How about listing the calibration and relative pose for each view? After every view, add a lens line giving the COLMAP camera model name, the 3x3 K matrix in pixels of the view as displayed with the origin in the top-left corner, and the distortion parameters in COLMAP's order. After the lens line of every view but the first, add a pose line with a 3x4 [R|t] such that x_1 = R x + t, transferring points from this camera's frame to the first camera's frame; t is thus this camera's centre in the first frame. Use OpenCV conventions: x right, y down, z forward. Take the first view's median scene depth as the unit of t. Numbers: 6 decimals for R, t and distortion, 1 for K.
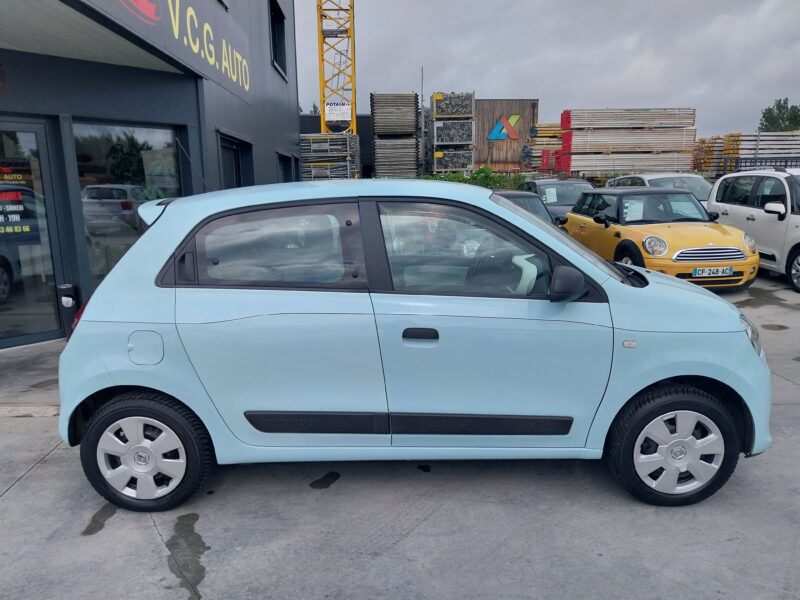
lens RADIAL K [[620.6, 0, 389.2], [0, 620.6, 319.5], [0, 0, 1]] dist [0.001036, 0.002182]
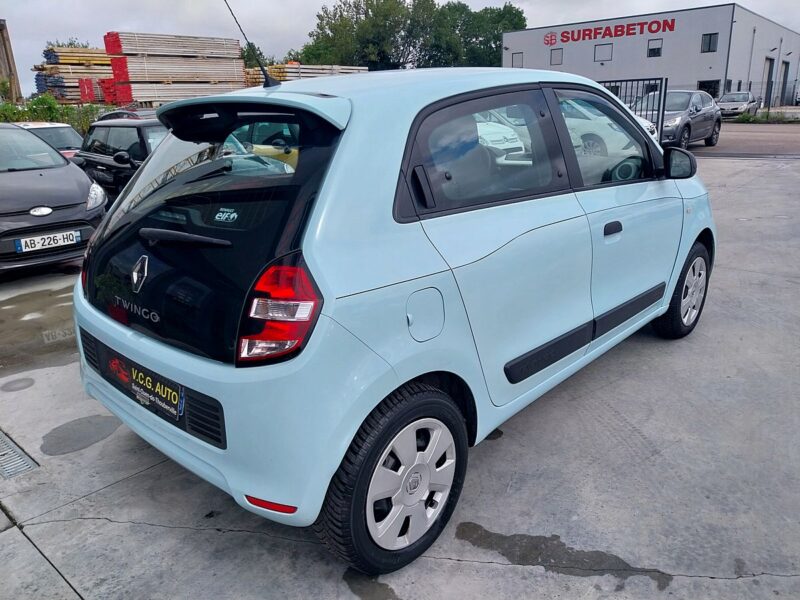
lens RADIAL K [[615.1, 0, 414.3], [0, 615.1, 302.6], [0, 0, 1]] dist [-0.004456, 0.002730]
pose [[0.660116, -0.239518, 0.711954, -0.793256], [0.190208, 0.970210, 0.150043, -0.062824], [-0.726683, 0.036373, 0.686009, 0.519875]]
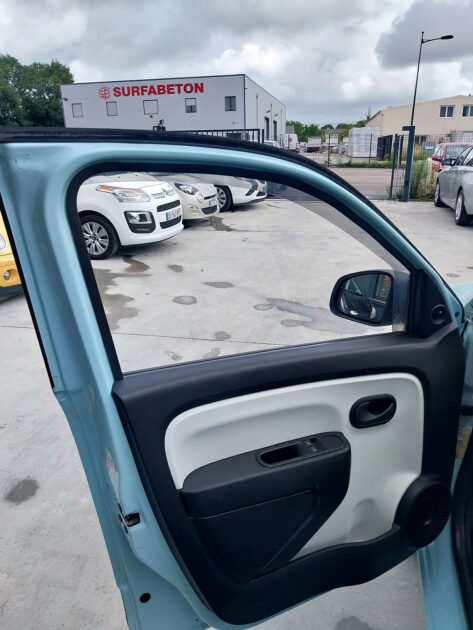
lens RADIAL K [[488.8, 0, 236.5], [0, 488.8, 315.0], [0, 0, 1]] dist [-0.009494, -0.012812]
pose [[0.237959, -0.314587, 0.918918, -0.133627], [0.224678, 0.938262, 0.263027, -0.307888], [-0.944931, 0.143871, 0.293949, 1.458844]]
